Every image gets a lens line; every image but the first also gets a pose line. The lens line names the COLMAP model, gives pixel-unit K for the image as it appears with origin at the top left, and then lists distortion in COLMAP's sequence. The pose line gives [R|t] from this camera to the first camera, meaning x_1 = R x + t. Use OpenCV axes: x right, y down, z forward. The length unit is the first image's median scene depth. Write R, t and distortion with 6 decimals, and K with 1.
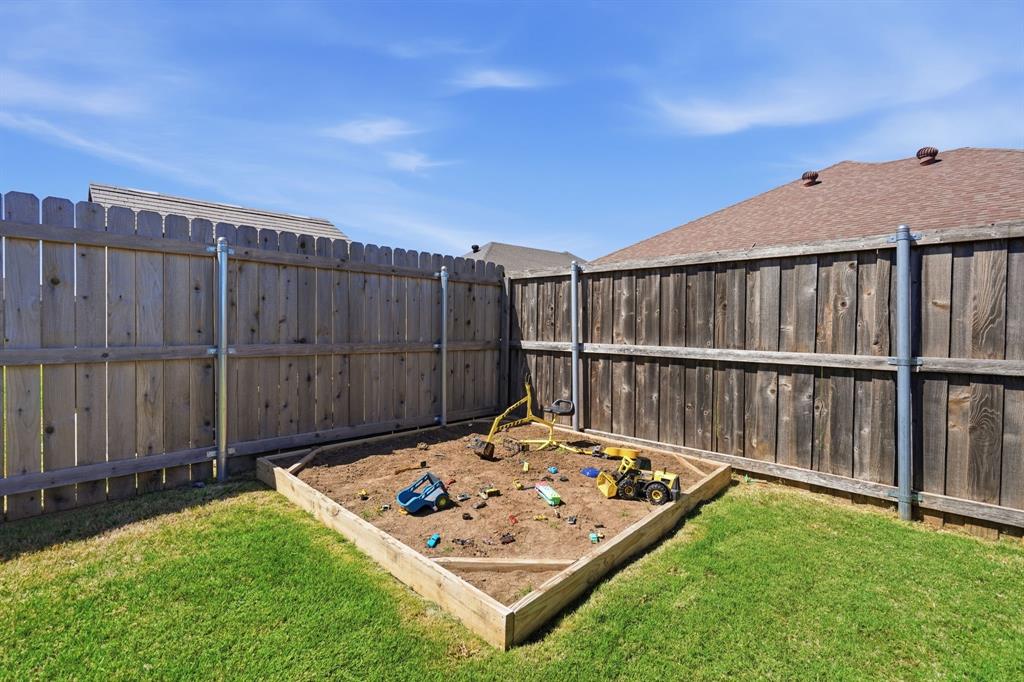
lens RADIAL K [[468.8, 0, 514.5], [0, 468.8, 339.7], [0, 0, 1]] dist [-0.002142, 0.001730]
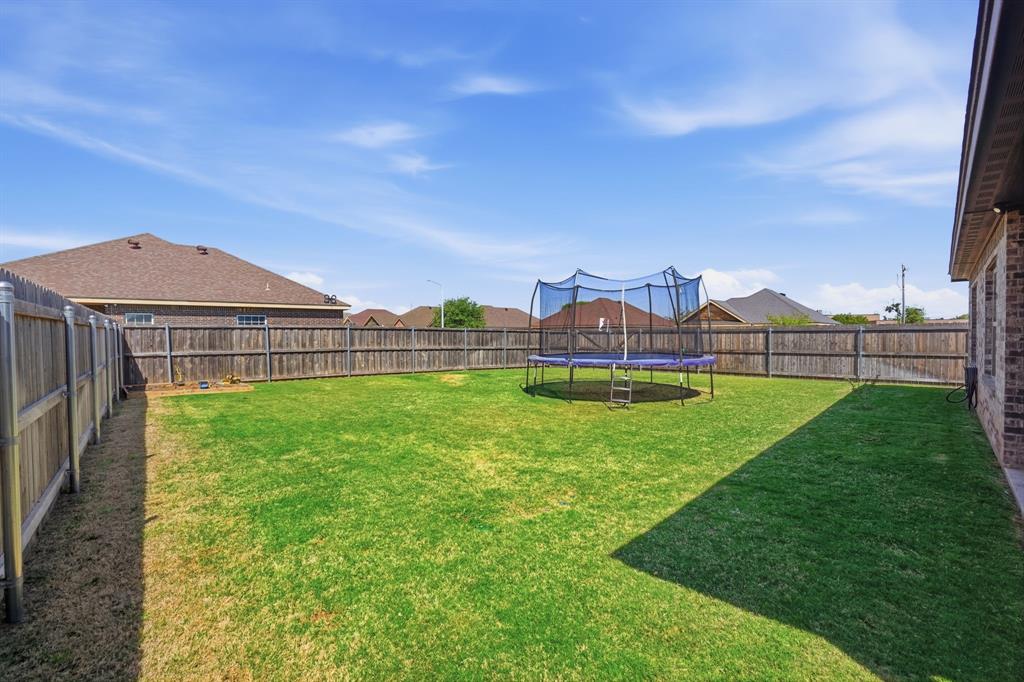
lens RADIAL K [[468.8, 0, 514.5], [0, 468.8, 339.7], [0, 0, 1]] dist [-0.002142, 0.001730]
pose [[0.123781, -0.034236, 0.991719, -2.920192], [0.031042, 0.999049, 0.030614, -0.109486], [-0.991824, 0.026995, 0.124726, -1.718751]]
